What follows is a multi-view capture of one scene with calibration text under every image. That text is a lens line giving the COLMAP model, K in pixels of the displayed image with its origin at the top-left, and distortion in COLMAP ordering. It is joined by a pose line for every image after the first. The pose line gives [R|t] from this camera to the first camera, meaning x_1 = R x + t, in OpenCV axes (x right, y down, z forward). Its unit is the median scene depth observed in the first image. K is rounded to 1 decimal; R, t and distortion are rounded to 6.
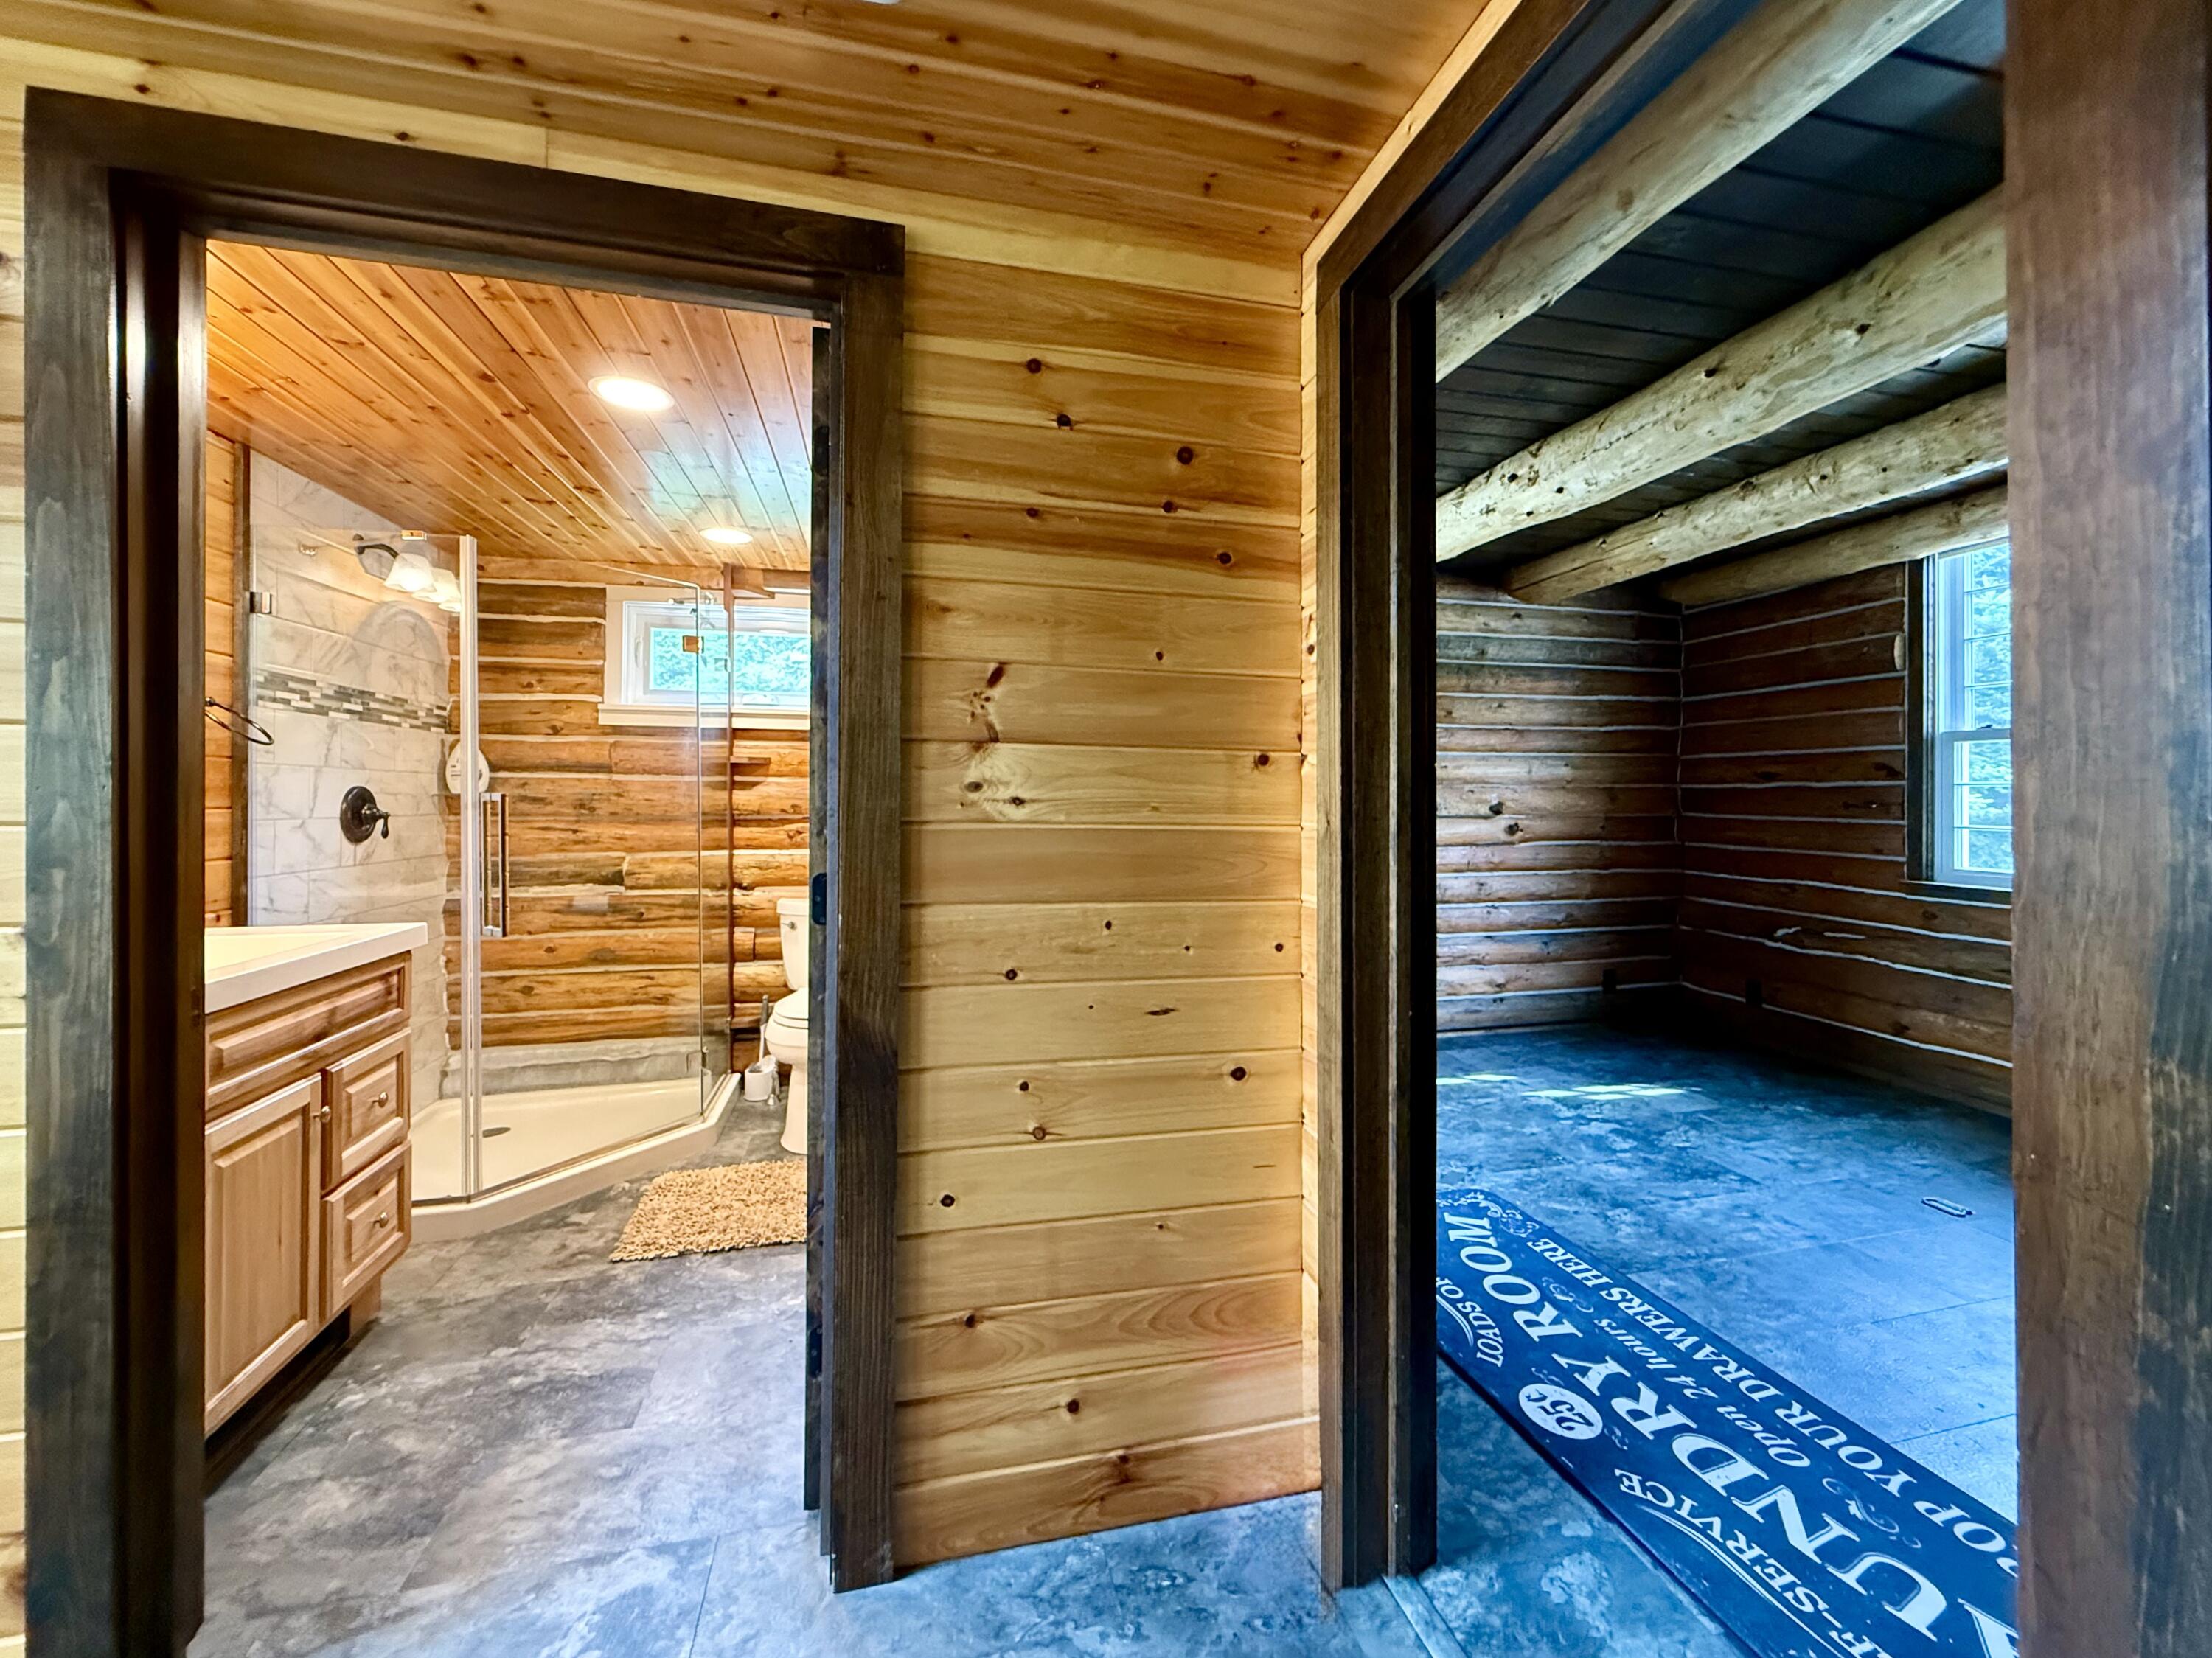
lens RADIAL K [[914.9, 0, 1127.0], [0, 914.9, 786.5], [0, 0, 1]] dist [0.000131, -0.000244]
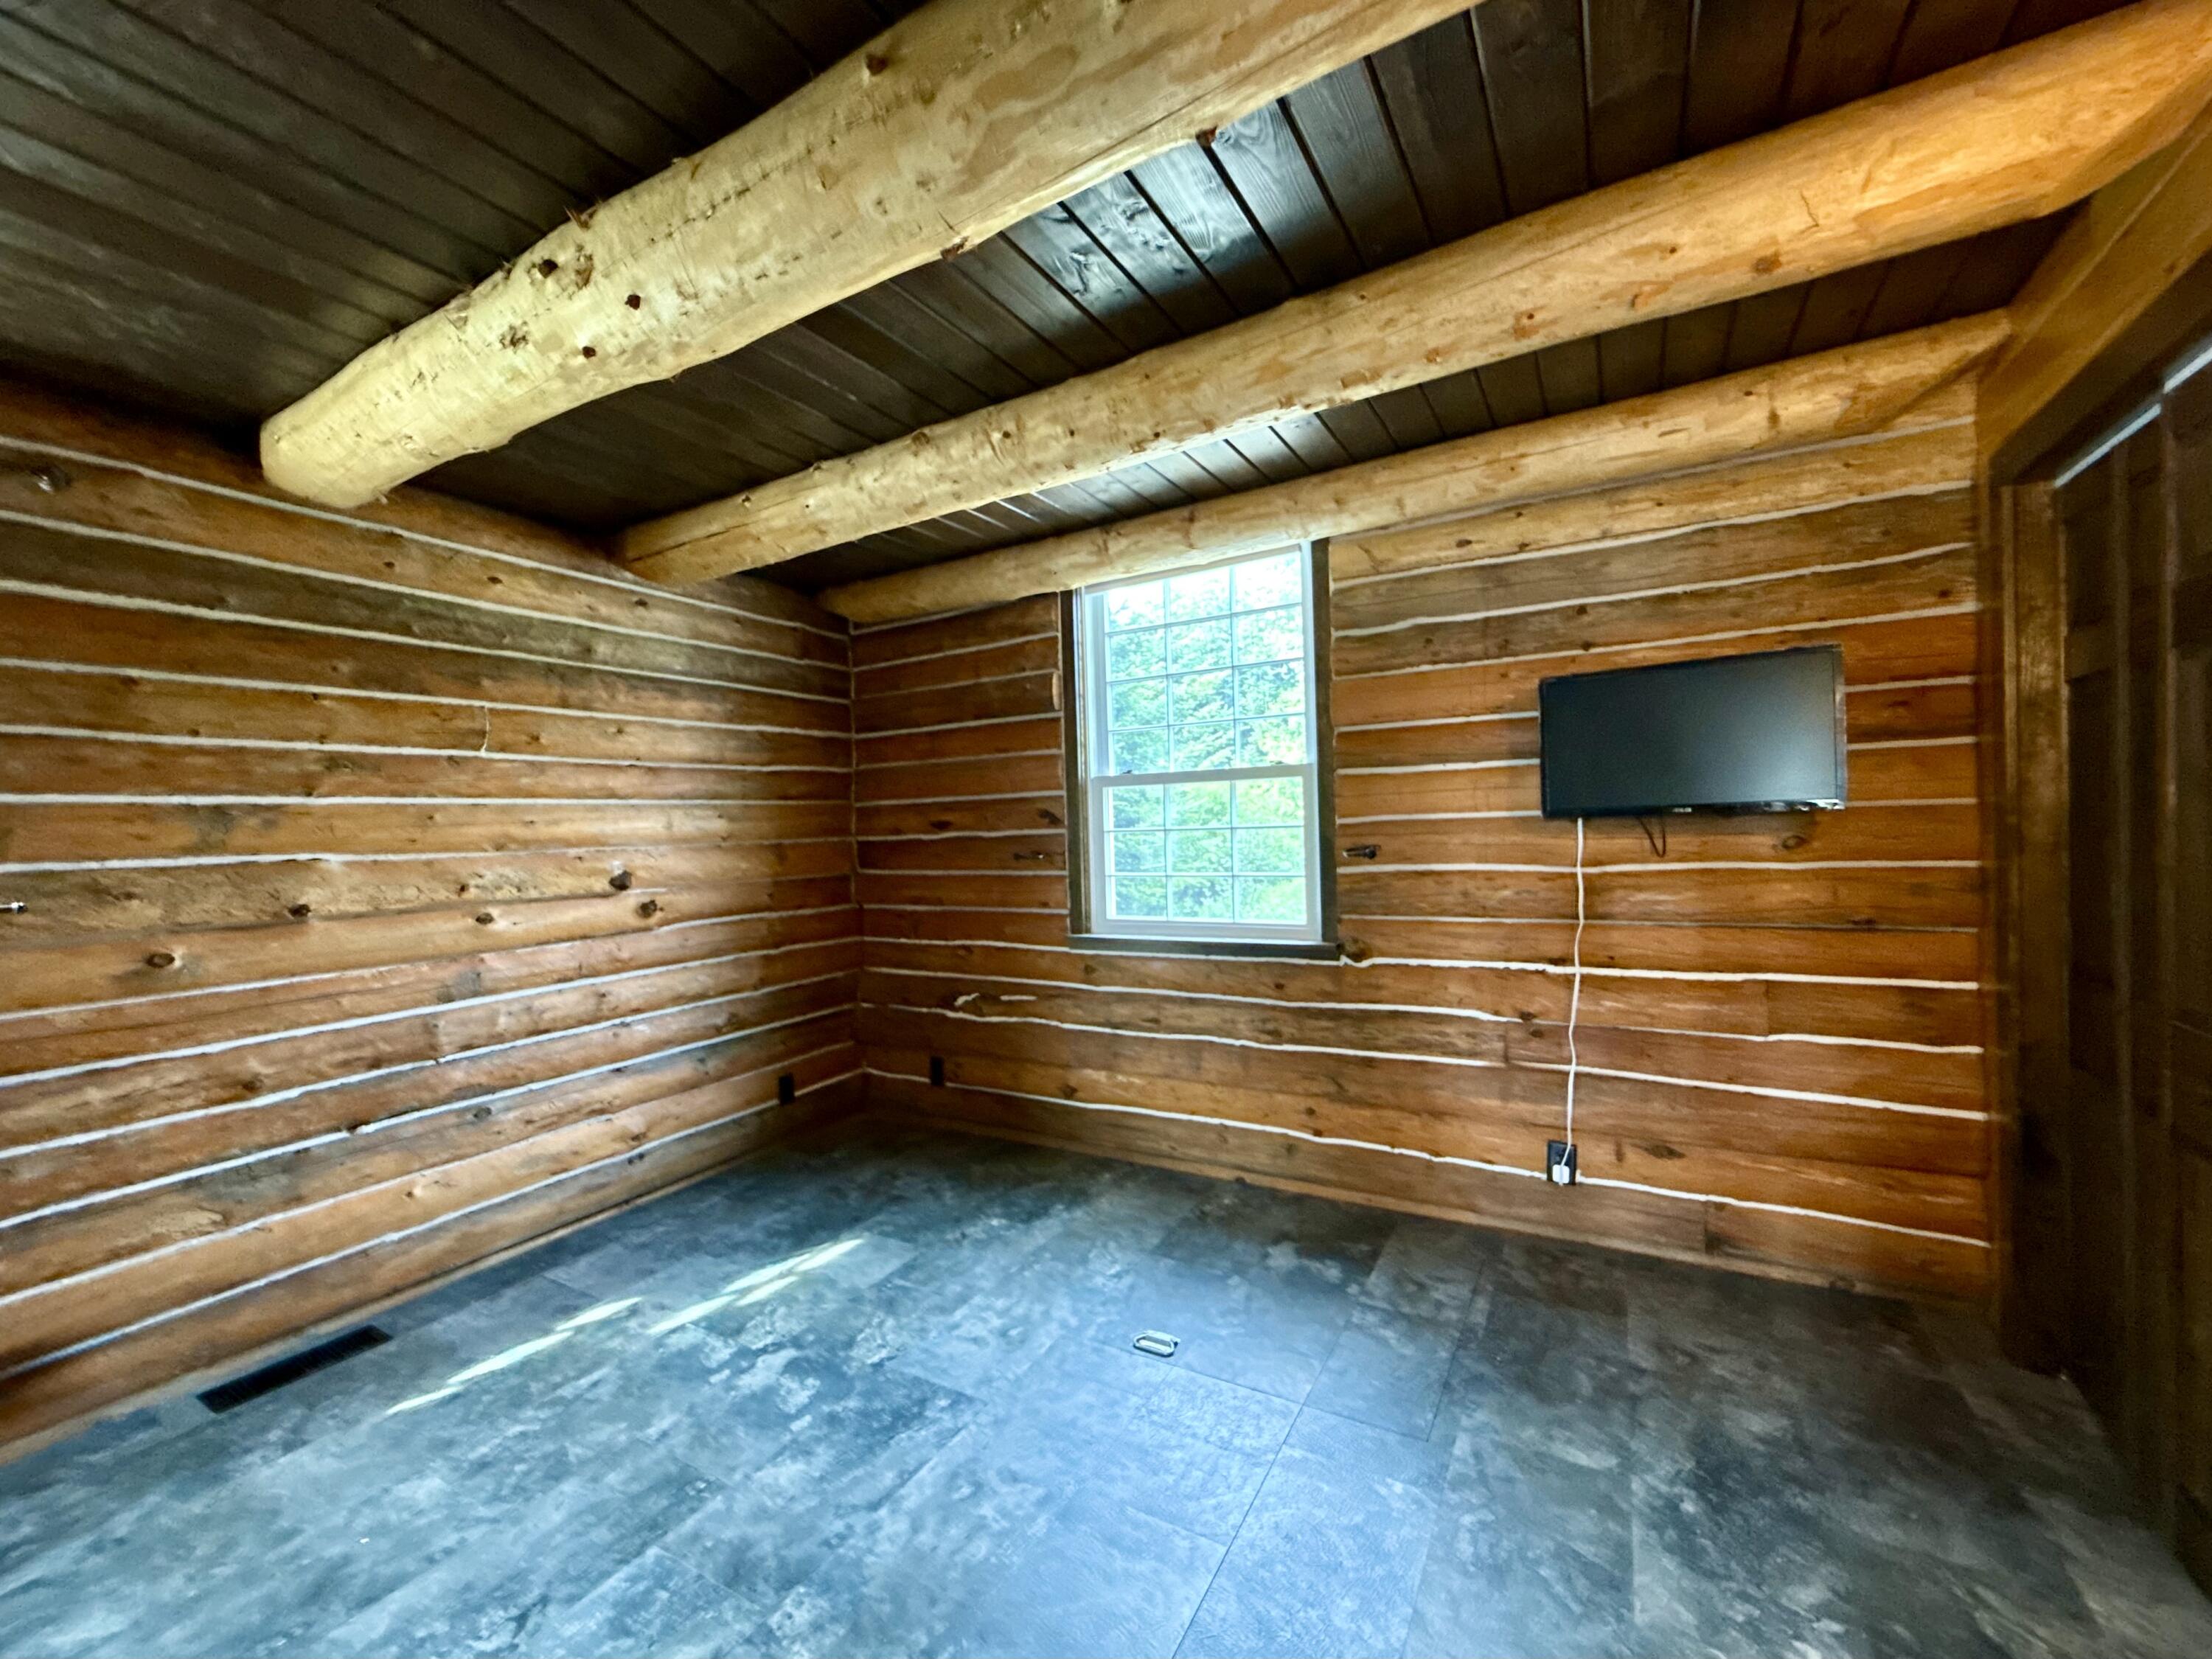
lens RADIAL K [[901.6, 0, 1074.0], [0, 901.6, 856.7], [0, 0, 1]] dist [-0.000374, -0.000032]
pose [[0.709263, -0.047160, 0.703365, 0.202291], [0.028647, 0.998864, 0.038087, -0.012363], [-0.704362, -0.006865, 0.709808, 0.334151]]
